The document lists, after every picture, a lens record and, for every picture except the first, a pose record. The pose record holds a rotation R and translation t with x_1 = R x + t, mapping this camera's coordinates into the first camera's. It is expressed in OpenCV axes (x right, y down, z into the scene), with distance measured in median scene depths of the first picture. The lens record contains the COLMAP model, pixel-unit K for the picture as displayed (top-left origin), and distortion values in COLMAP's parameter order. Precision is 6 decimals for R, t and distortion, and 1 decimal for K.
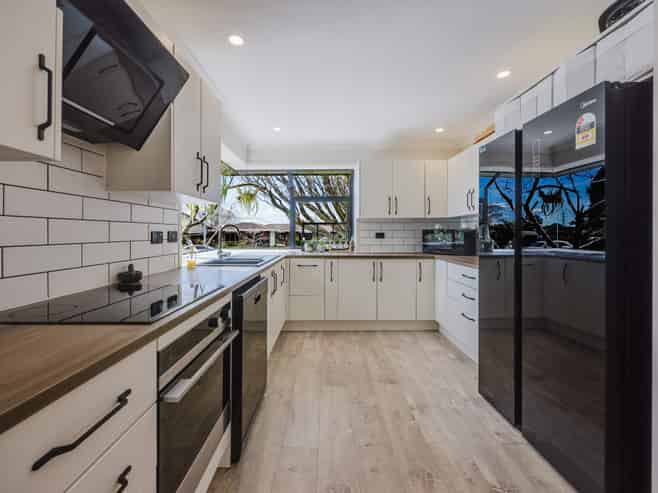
lens RADIAL K [[291.4, 0, 342.2], [0, 291.4, 242.4], [0, 0, 1]] dist [-0.002352, 0.000134]
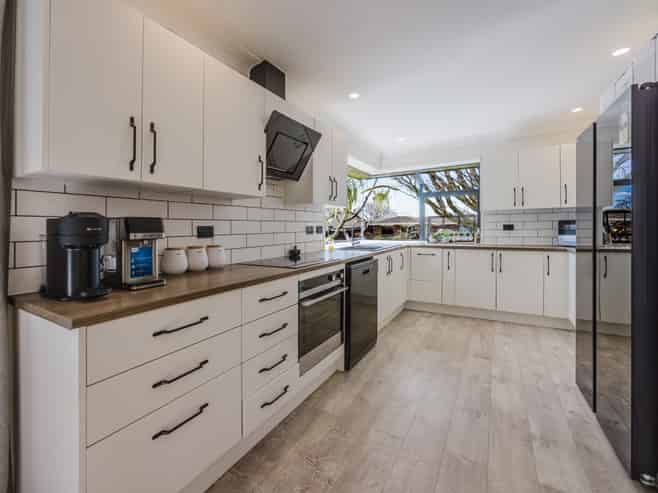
lens RADIAL K [[291.4, 0, 342.2], [0, 291.4, 242.4], [0, 0, 1]] dist [-0.002352, 0.000134]
pose [[0.871814, 0.013581, -0.489648, 0.167752], [-0.002088, 0.999709, 0.024012, 0.006234], [0.489832, -0.019912, 0.871590, -0.173952]]
